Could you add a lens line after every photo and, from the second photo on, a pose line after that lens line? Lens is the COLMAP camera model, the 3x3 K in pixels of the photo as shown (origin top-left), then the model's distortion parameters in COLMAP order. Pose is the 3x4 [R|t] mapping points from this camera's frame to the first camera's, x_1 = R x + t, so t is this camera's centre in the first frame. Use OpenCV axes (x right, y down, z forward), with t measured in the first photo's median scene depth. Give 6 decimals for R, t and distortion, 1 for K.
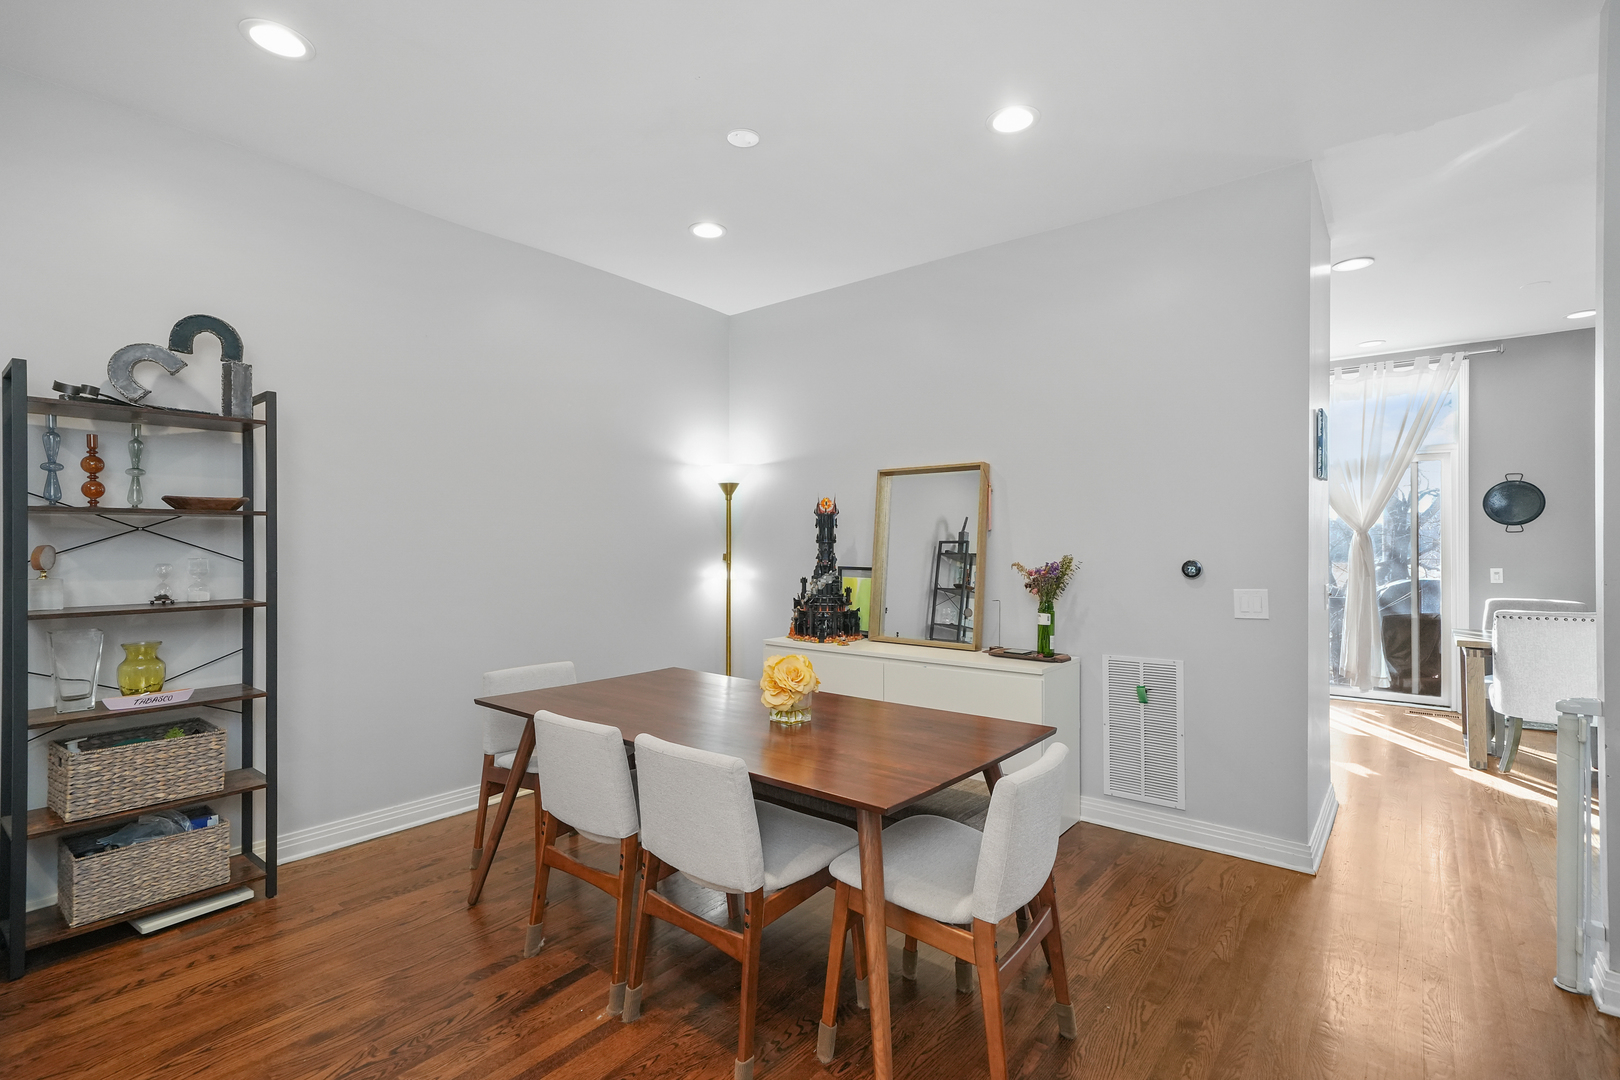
lens RADIAL K [[749.6, 0, 810.0], [0, 749.6, 540.0], [0, 0, 1]] dist [0.012266, 0.000019]
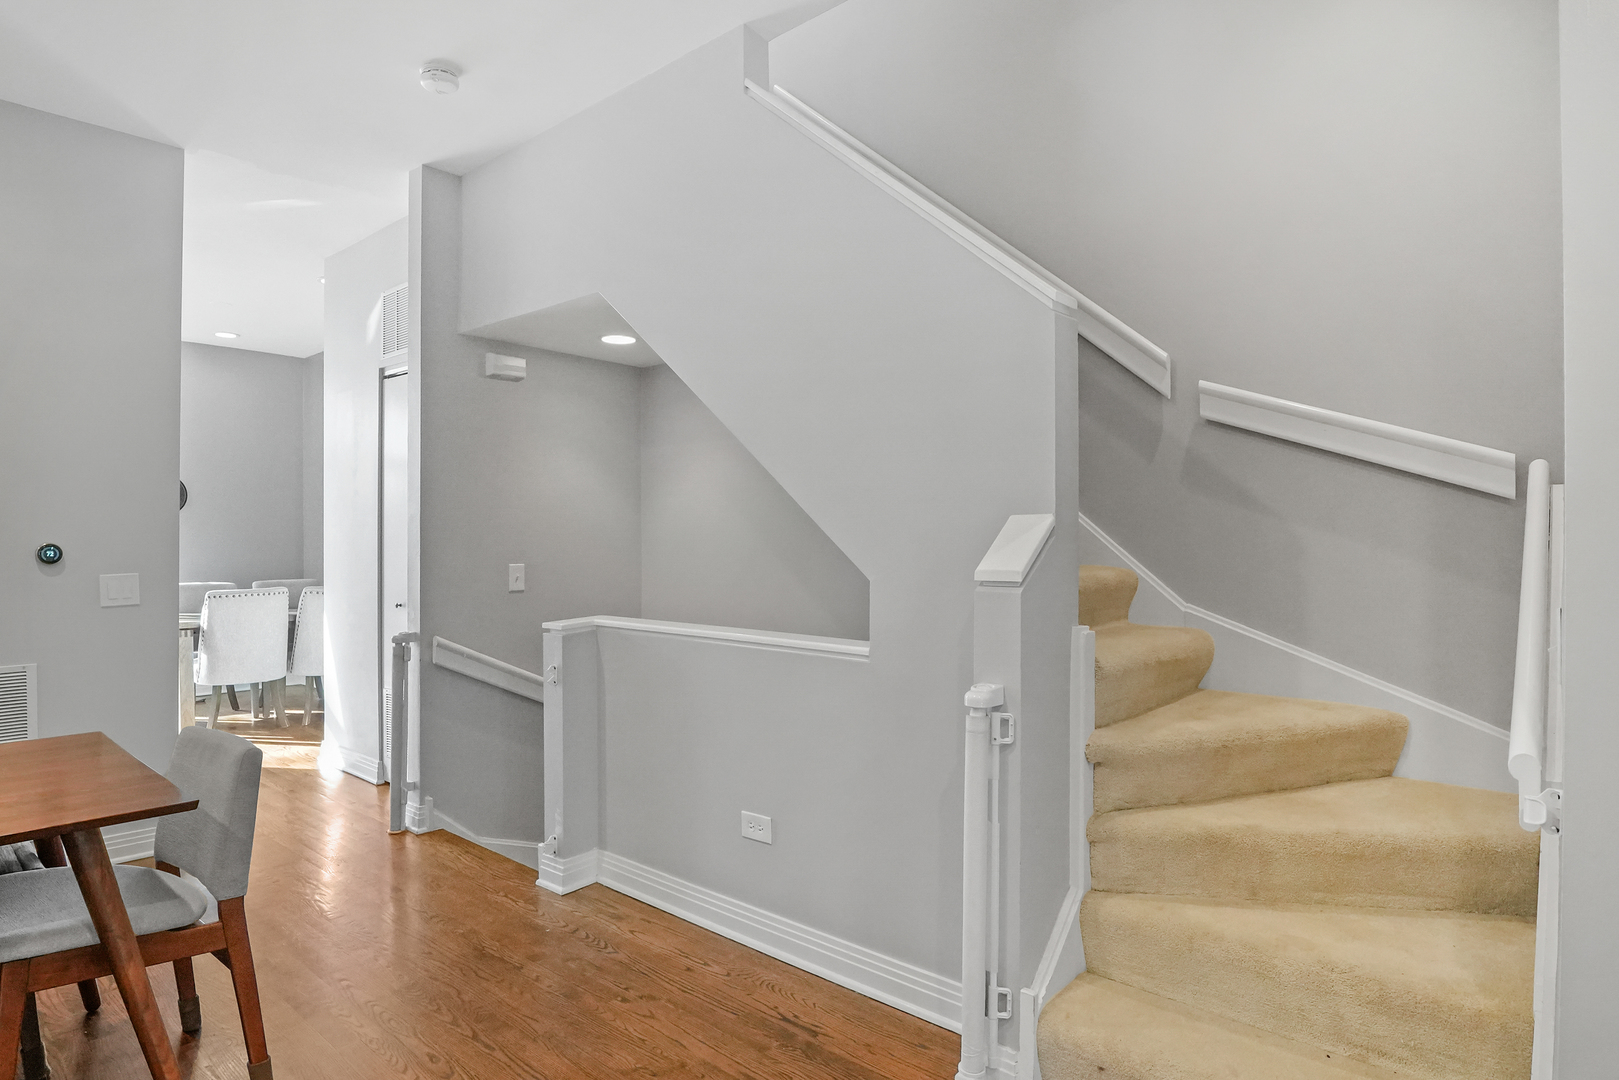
lens RADIAL K [[889.3, 0, 807.2], [0, 889.3, 544.2], [0, 0, 1]] dist [-0.022468, -0.000391]
pose [[0.035469, -0.004082, 0.999362, -0.458070], [-0.003455, 0.999985, 0.004207, 0.022345], [-0.999365, -0.003602, 0.035455, 0.115662]]
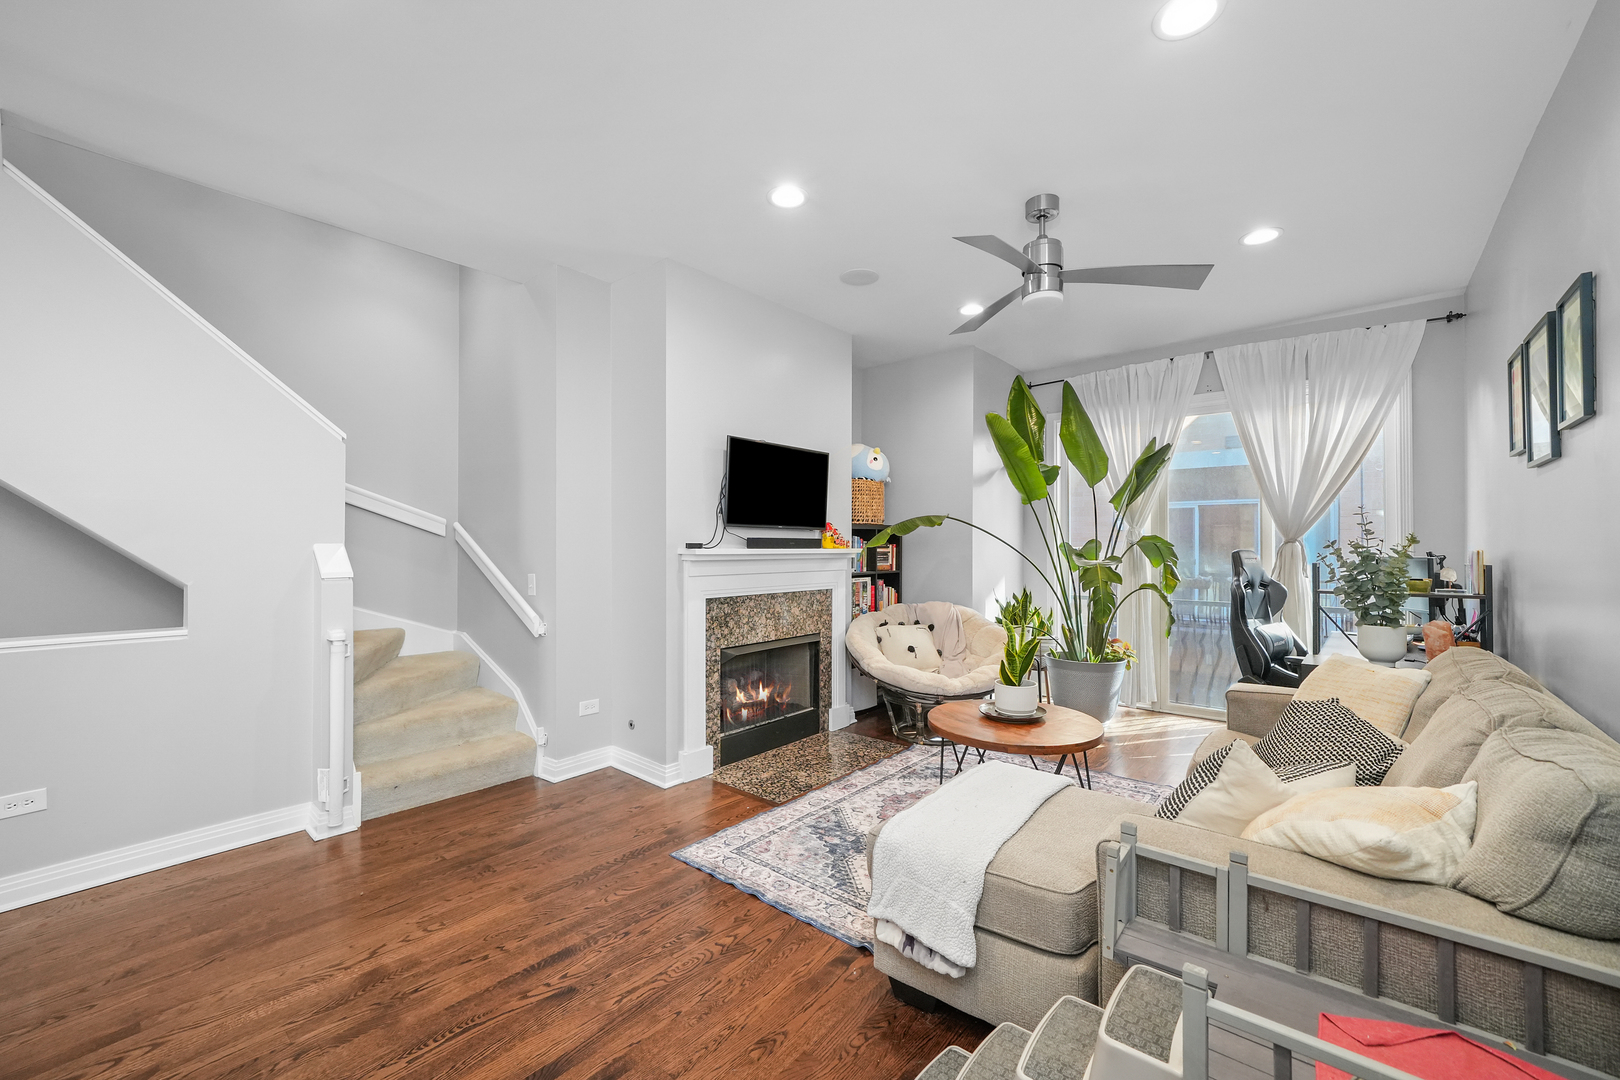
lens RADIAL K [[648.6, 0, 806.7], [0, 648.6, 542.1], [0, 0, 1]] dist [-0.001263, -0.000003]
pose [[-0.999717, -0.004126, 0.023419, -0.517765], [-0.004260, 0.999975, -0.005653, 0.003645], [-0.023395, -0.005751, -0.999710, 0.895330]]
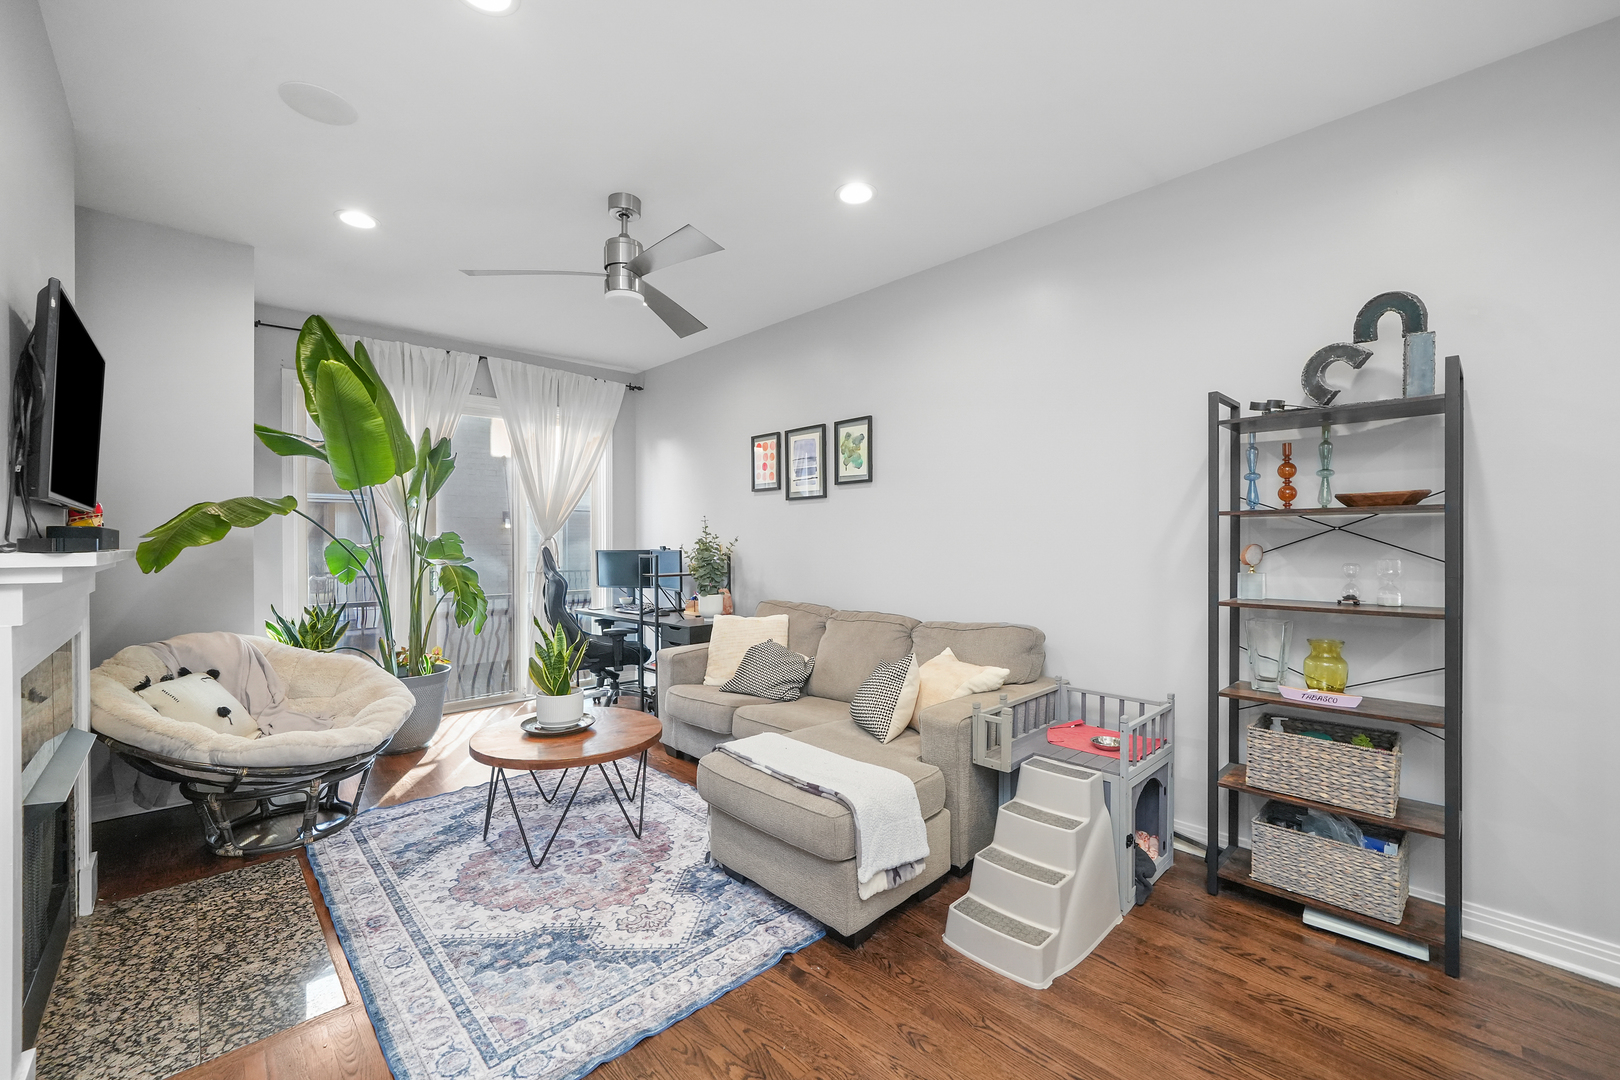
lens RADIAL K [[657.3, 0, 804.2], [0, 657.3, 546.0], [0, 0, 1]] dist [-0.001396, 0.000557]
pose [[-0.133823, 0.004160, -0.990997, 0.070723], [0.002233, 0.999990, 0.003896, 0.003362], [0.991003, -0.001691, -0.133831, 0.347571]]
